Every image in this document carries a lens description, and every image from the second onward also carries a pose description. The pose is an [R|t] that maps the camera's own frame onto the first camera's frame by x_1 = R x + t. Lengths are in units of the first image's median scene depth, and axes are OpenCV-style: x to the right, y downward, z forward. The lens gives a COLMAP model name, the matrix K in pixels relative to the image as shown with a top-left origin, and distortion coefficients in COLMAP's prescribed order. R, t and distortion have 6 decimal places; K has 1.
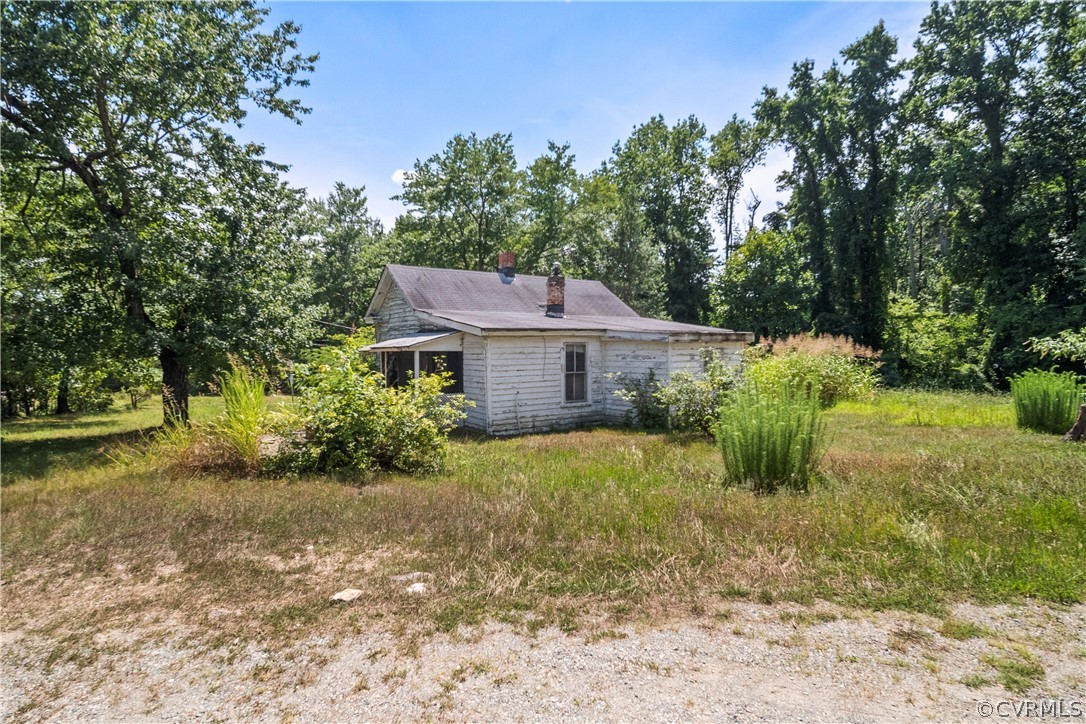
lens RADIAL K [[571.9, 0, 540.8], [0, 571.9, 357.4], [0, 0, 1]] dist [0.000555, -0.001808]
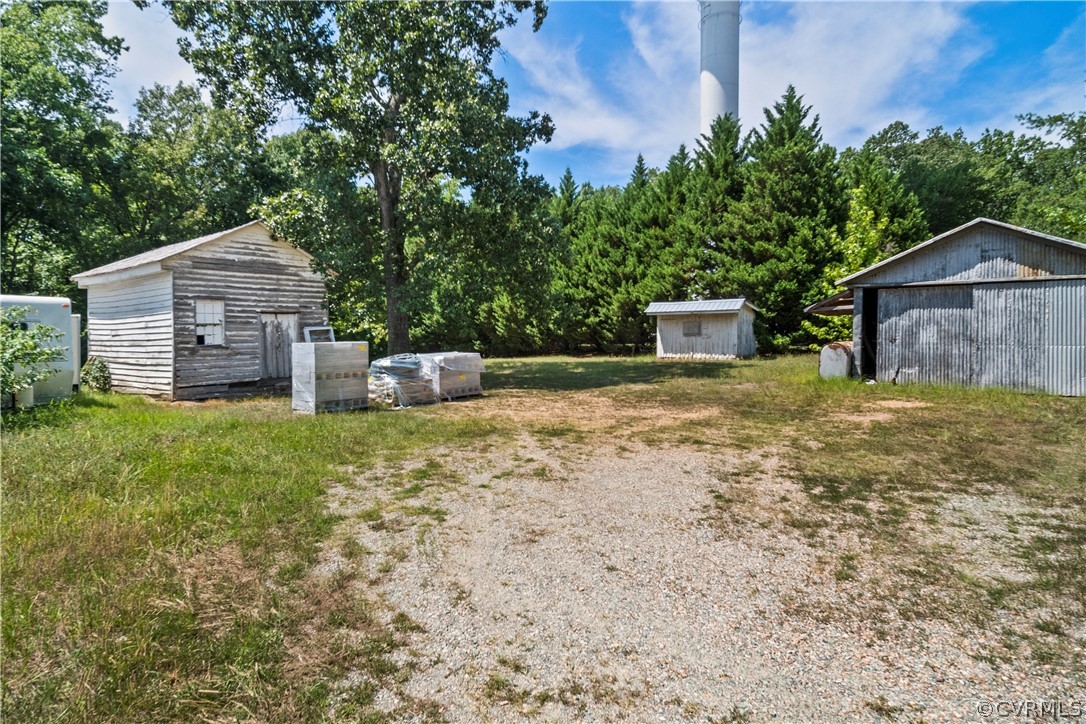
lens RADIAL K [[575.7, 0, 536.8], [0, 575.7, 343.7], [0, 0, 1]] dist [-0.002443, -0.000398]
pose [[-0.319113, 0.004702, 0.947705, -0.059351], [0.006178, 0.999977, -0.002881, 0.003149], [-0.947697, 0.004936, -0.319135, 0.078238]]
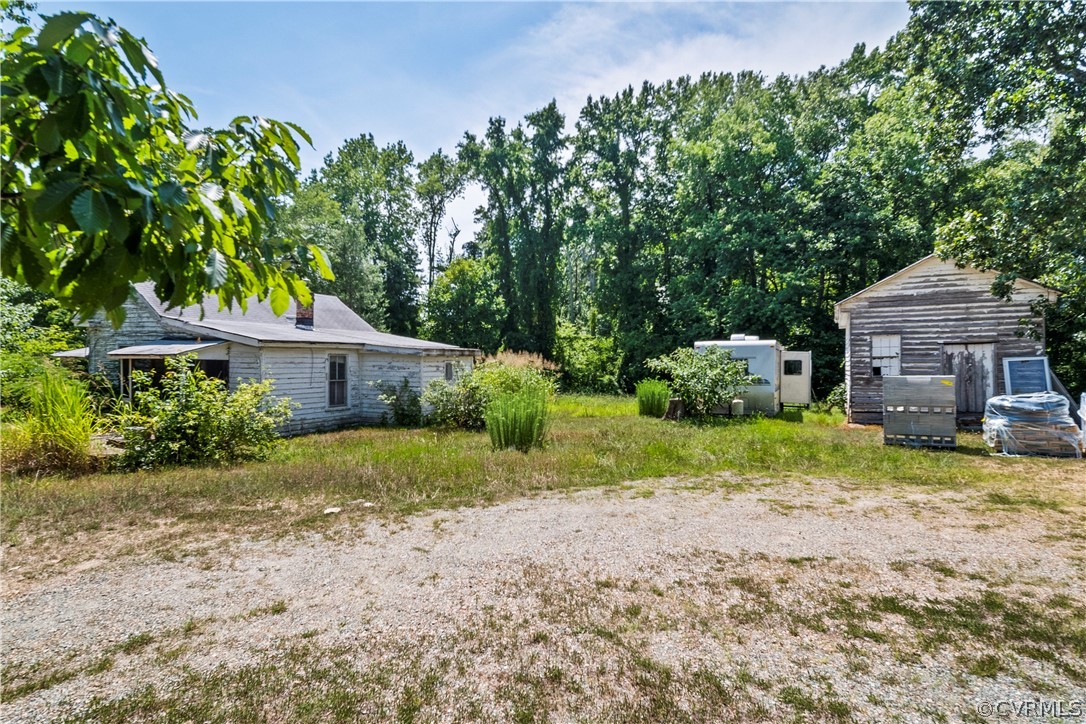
lens RADIAL K [[571.9, 0, 540.8], [0, 571.9, 357.4], [0, 0, 1]] dist [0.000555, -0.001808]
pose [[0.862138, 0.020929, 0.506241, -0.055289], [-0.011583, 0.999700, -0.021604, 0.000150], [-0.506541, 0.012762, 0.862122, -0.061066]]
